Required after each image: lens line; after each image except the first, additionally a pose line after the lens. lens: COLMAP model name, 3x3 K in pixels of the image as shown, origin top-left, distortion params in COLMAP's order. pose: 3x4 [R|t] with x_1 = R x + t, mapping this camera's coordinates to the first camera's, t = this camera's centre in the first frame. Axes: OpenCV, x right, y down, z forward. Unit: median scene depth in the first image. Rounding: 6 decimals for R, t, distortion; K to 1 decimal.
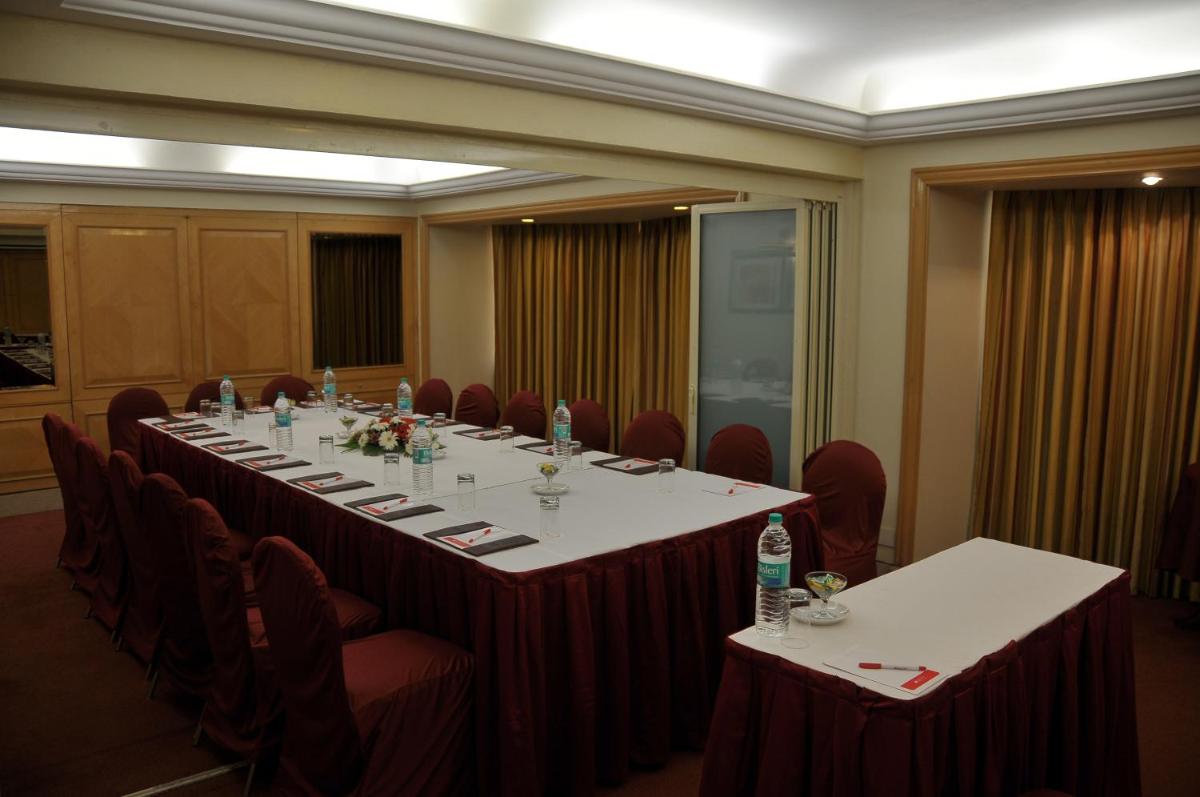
lens RADIAL K [[950.1, 0, 600.0], [0, 950.1, 398.5], [0, 0, 1]] dist [-0.183308, 0.124575]
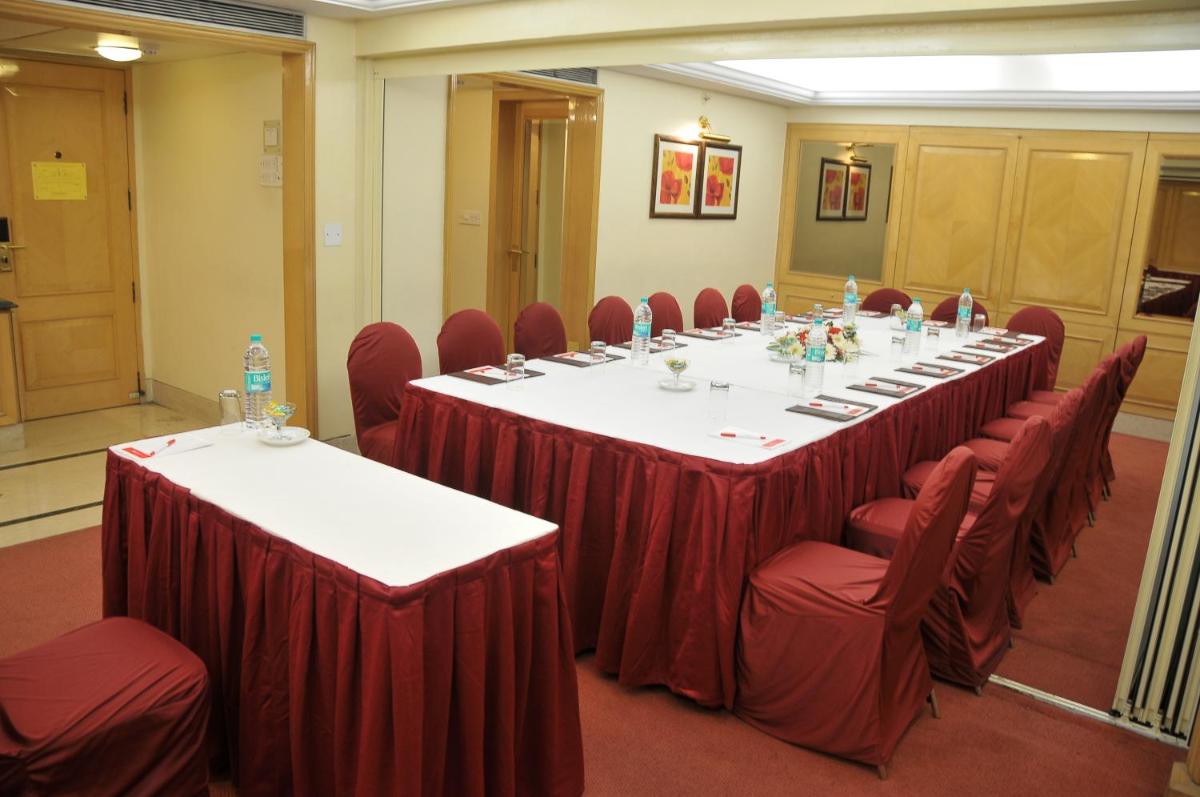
lens RADIAL K [[932.1, 0, 600.0], [0, 932.1, 398.5], [0, 0, 1]] dist [-0.160241, 0.120035]
pose [[0.168052, 0.231029, -0.958324, 0.524488], [-0.171277, 0.964206, 0.202412, -0.046130], [0.970785, 0.130123, 0.201607, 0.426384]]
